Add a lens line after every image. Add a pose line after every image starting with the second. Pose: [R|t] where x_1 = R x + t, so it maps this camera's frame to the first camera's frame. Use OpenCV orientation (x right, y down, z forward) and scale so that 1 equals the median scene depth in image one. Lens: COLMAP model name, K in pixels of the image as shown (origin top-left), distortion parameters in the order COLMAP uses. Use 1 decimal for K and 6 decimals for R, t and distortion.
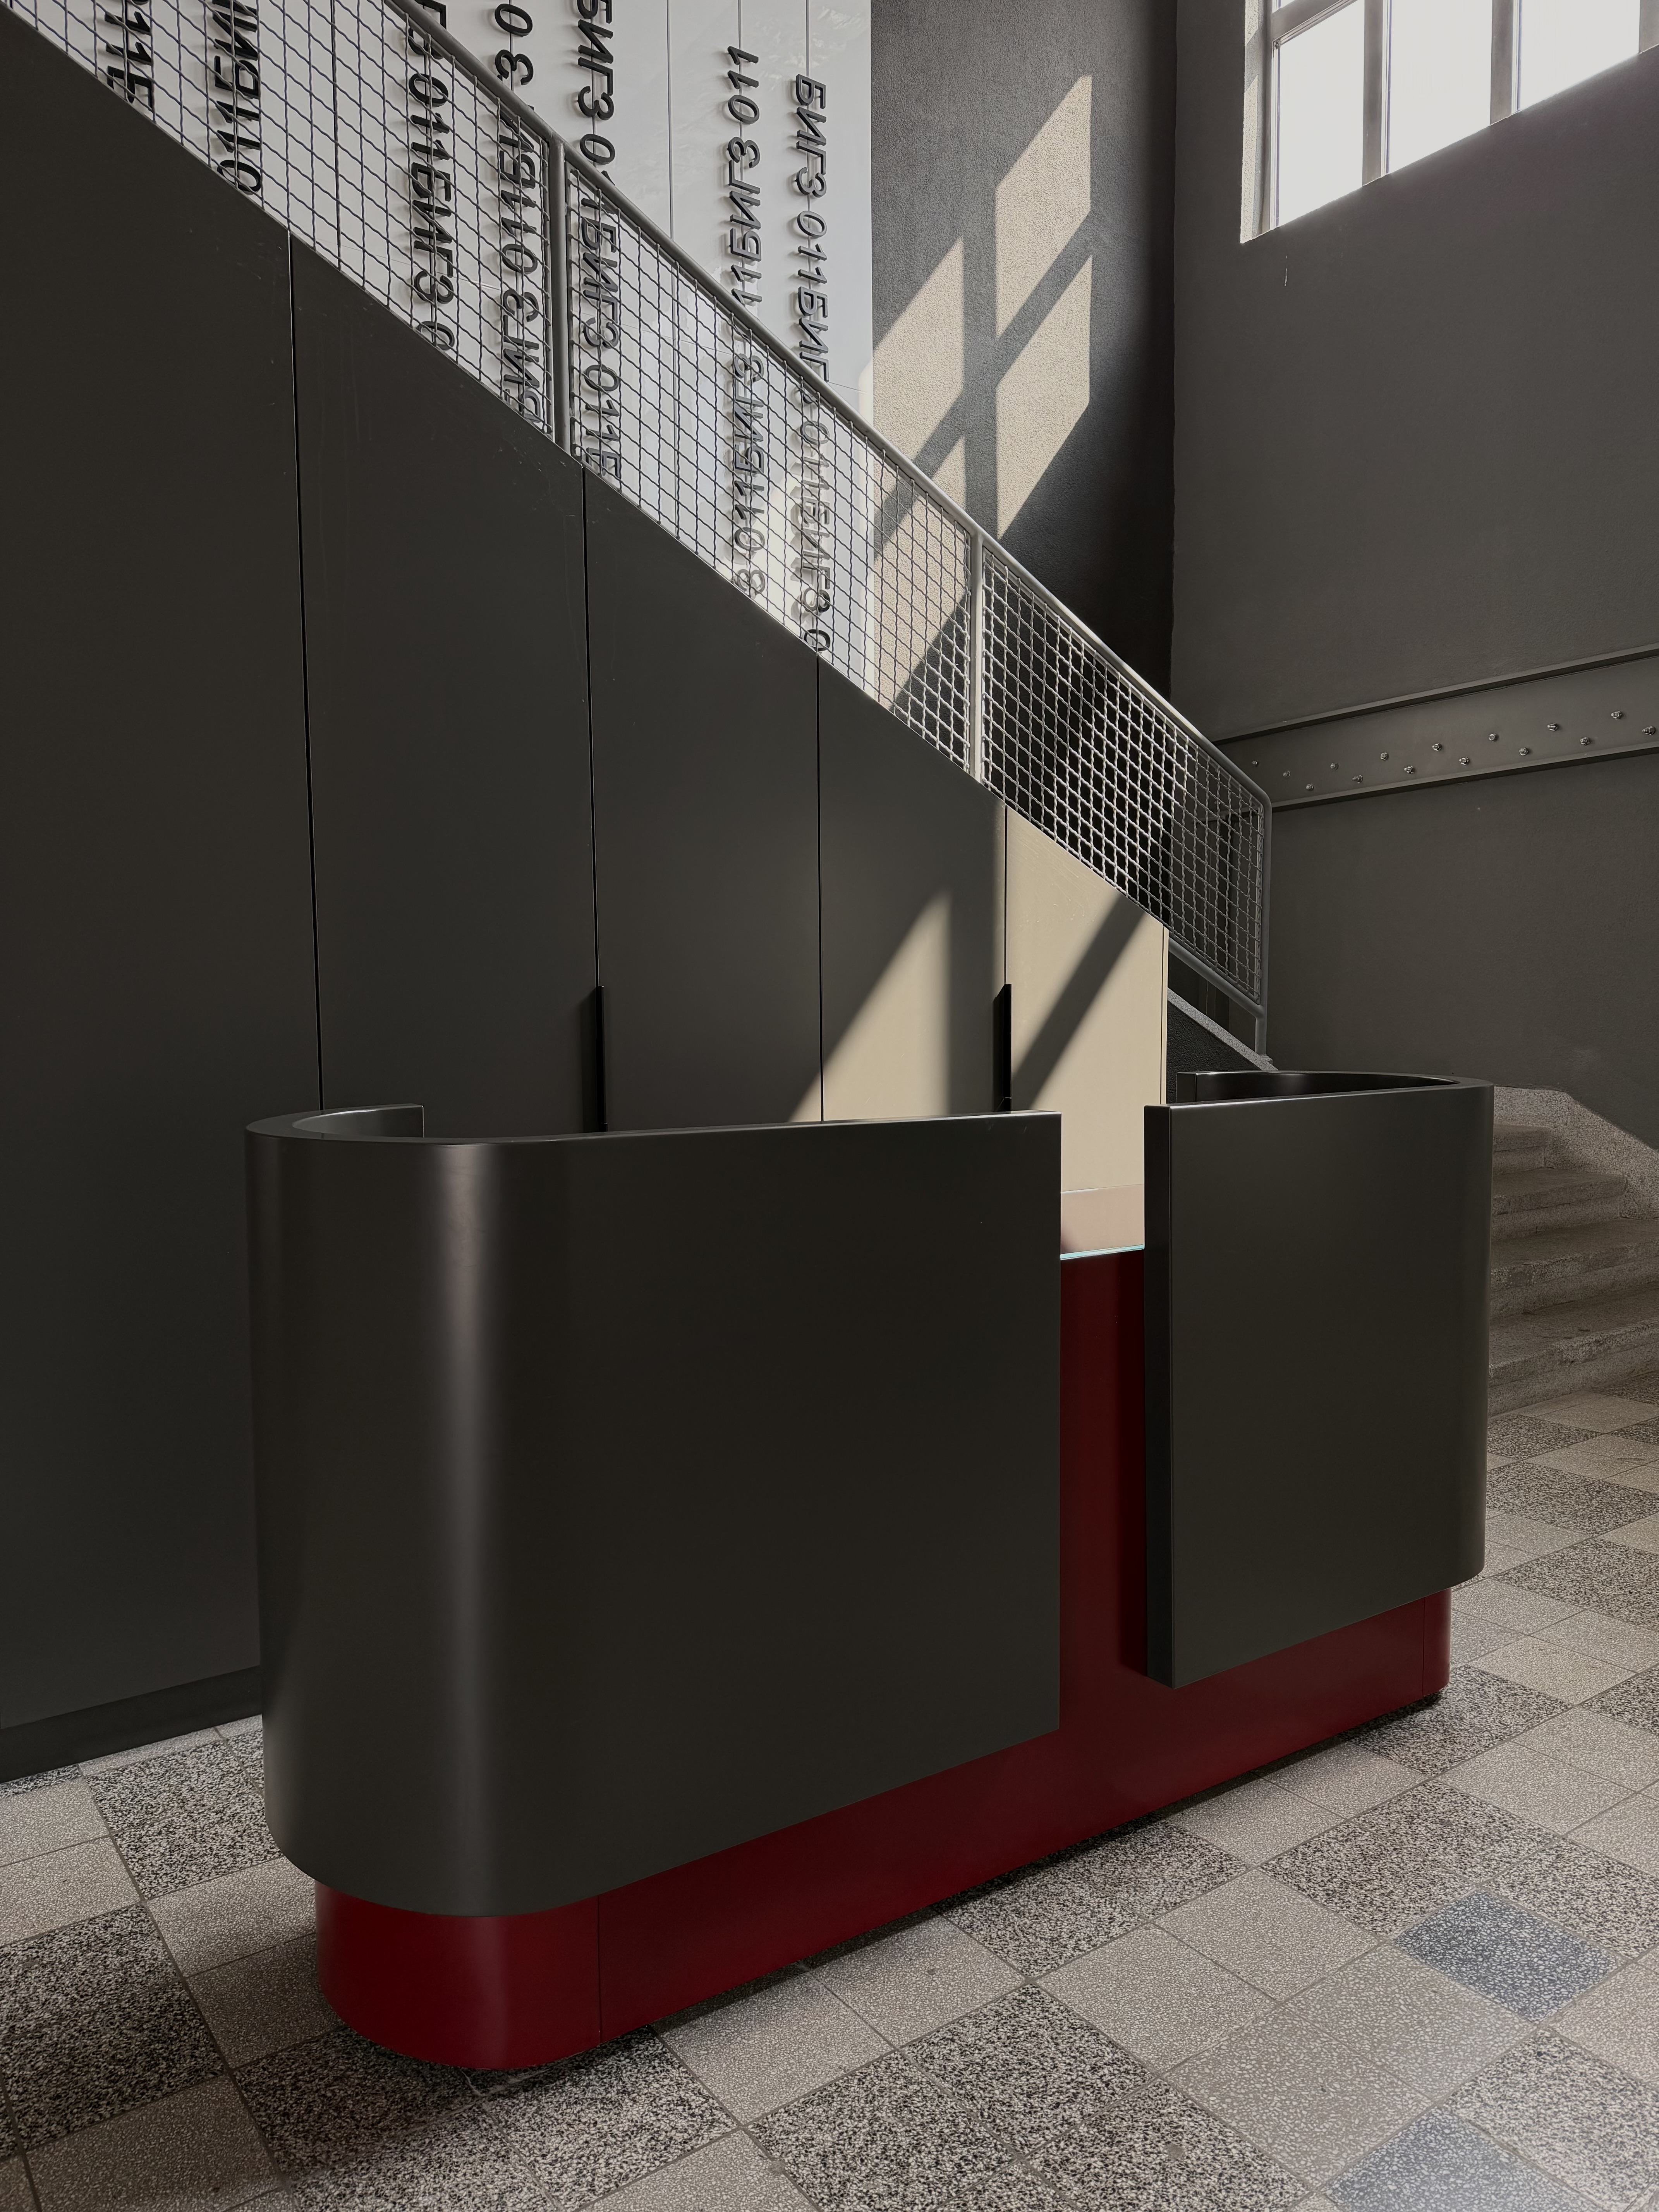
lens RADIAL K [[1563.1, 0, 837.7], [0, 1563.1, 1111.3], [0, 0, 1]] dist [-0.003031, -0.003302]
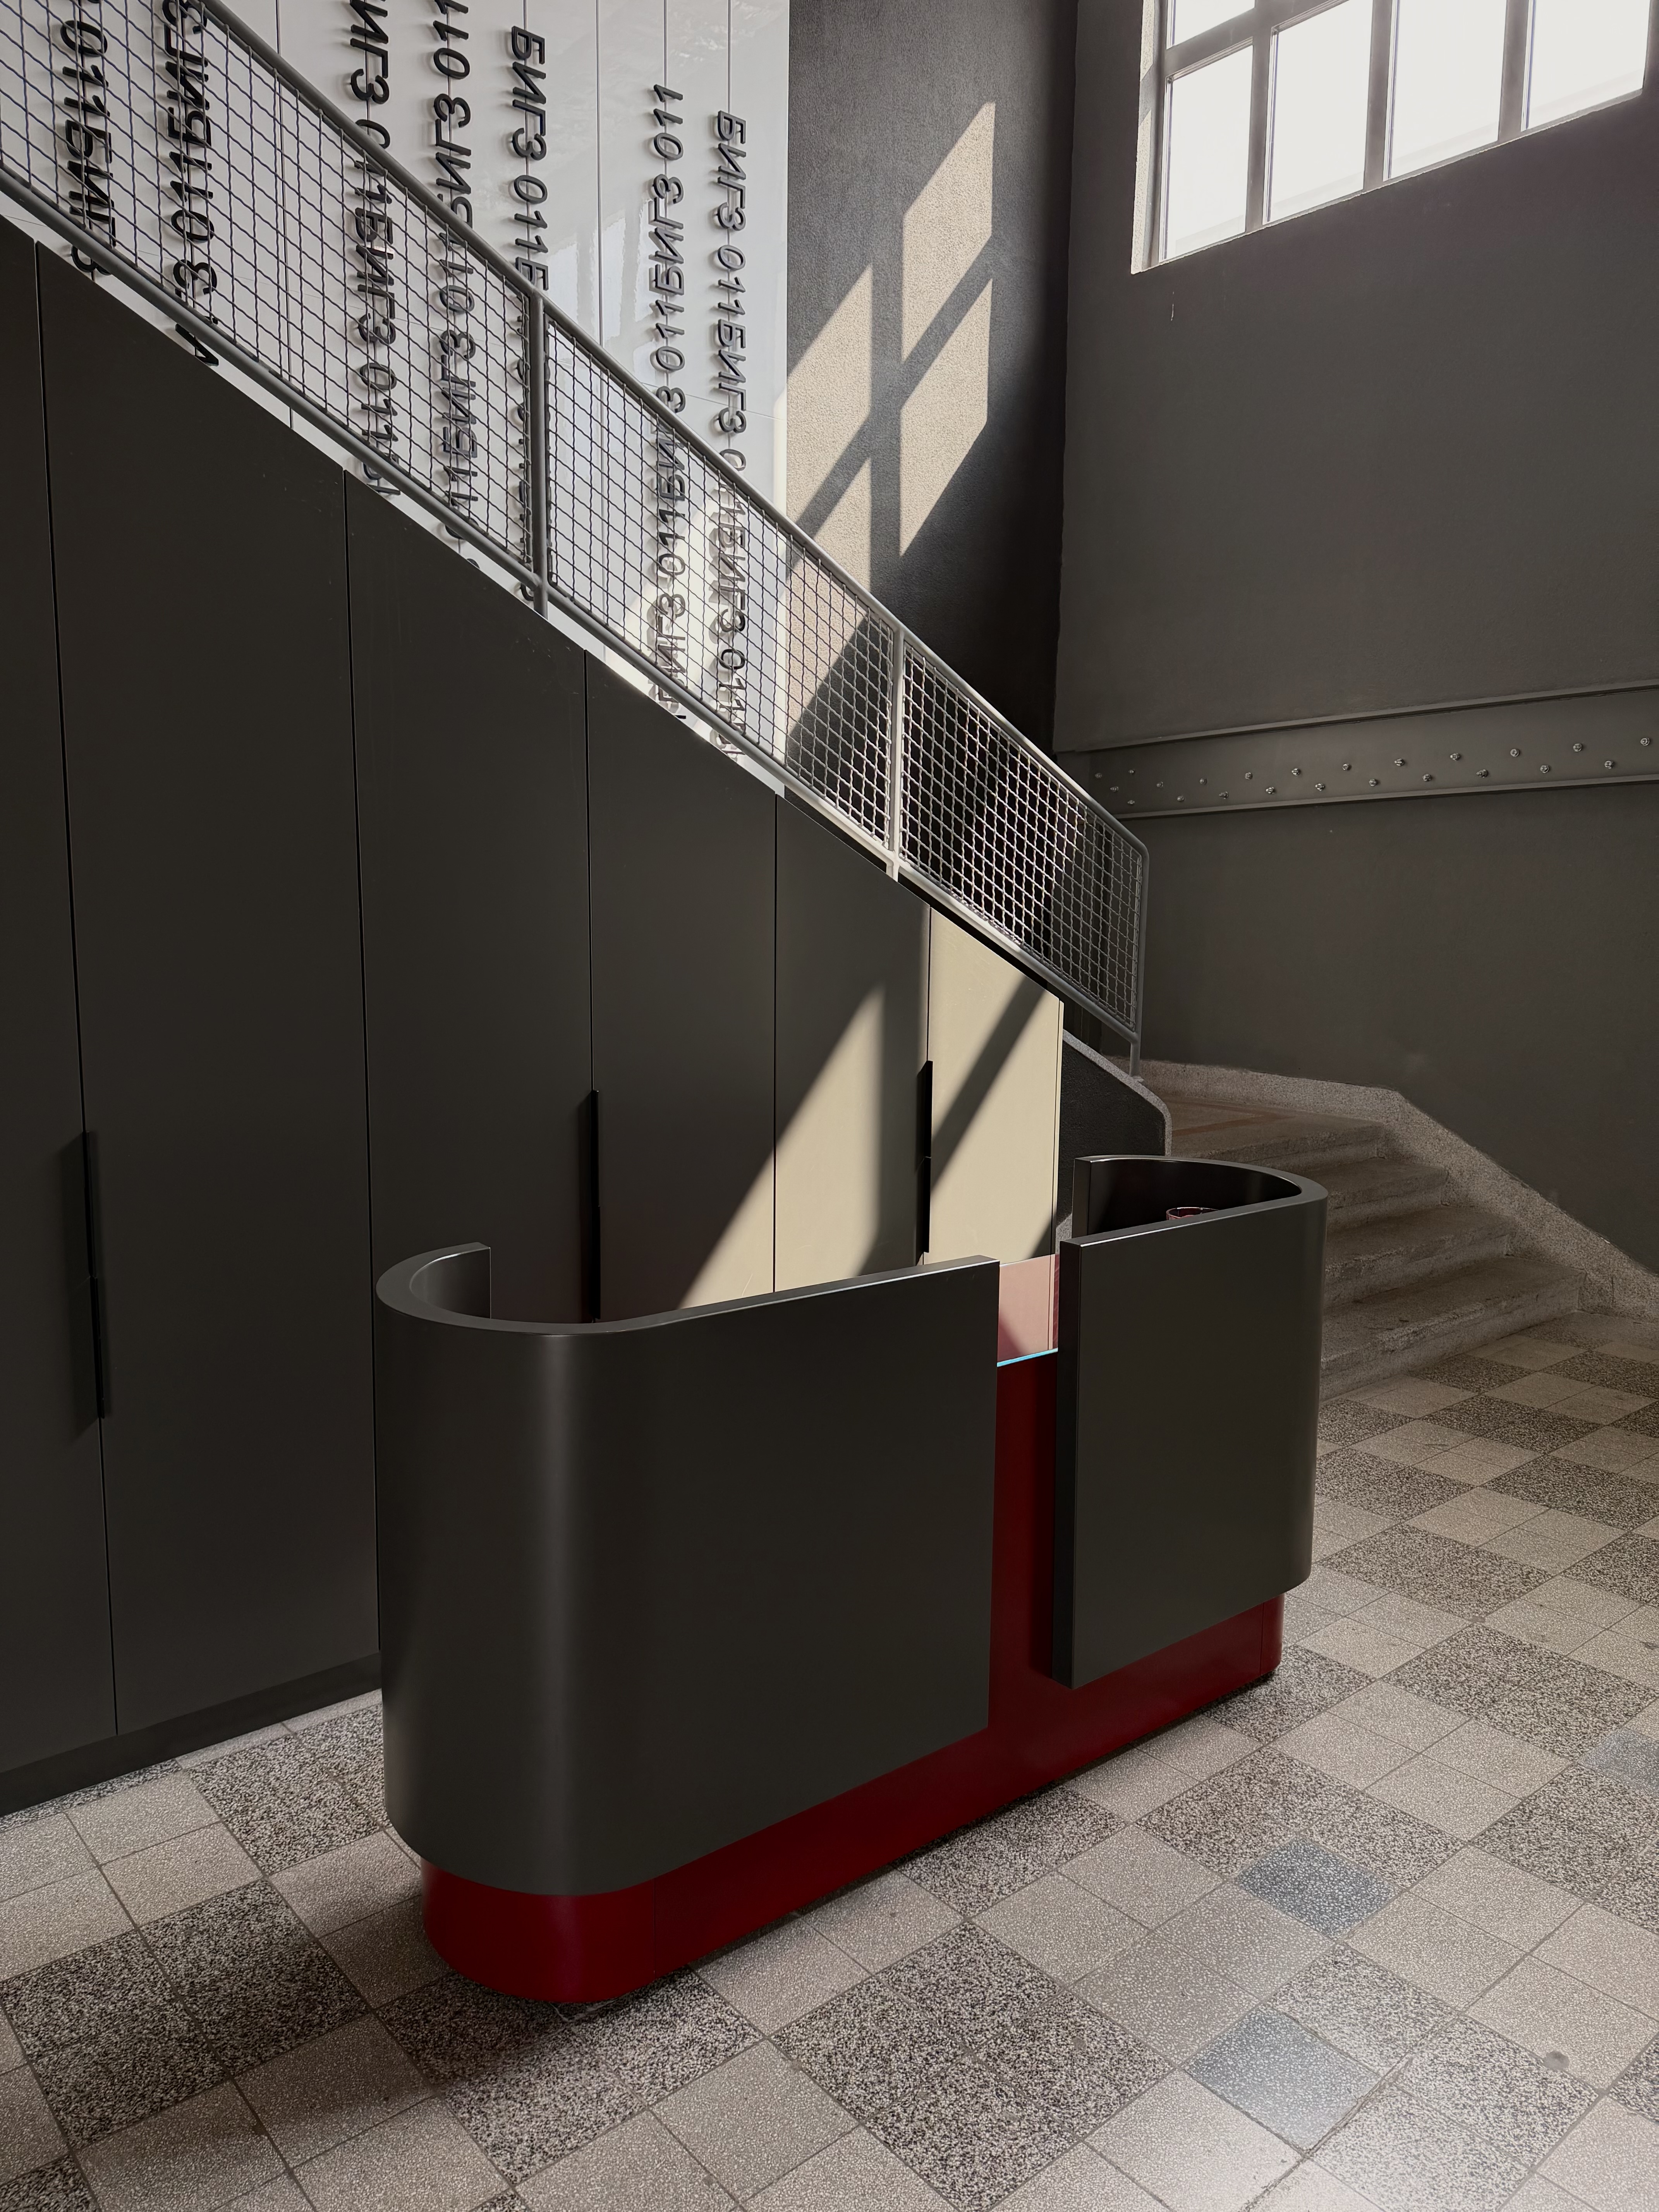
lens RADIAL K [[1563.1, 0, 820.8], [0, 1563.1, 1105.7], [0, 0, 1]] dist [-0.003031, -0.003302]
pose [[0.996966, 0.007135, 0.077513, -0.050402], [-0.012090, 0.997900, 0.063641, -0.100801], [-0.076896, -0.064385, 0.994958, -0.124960]]
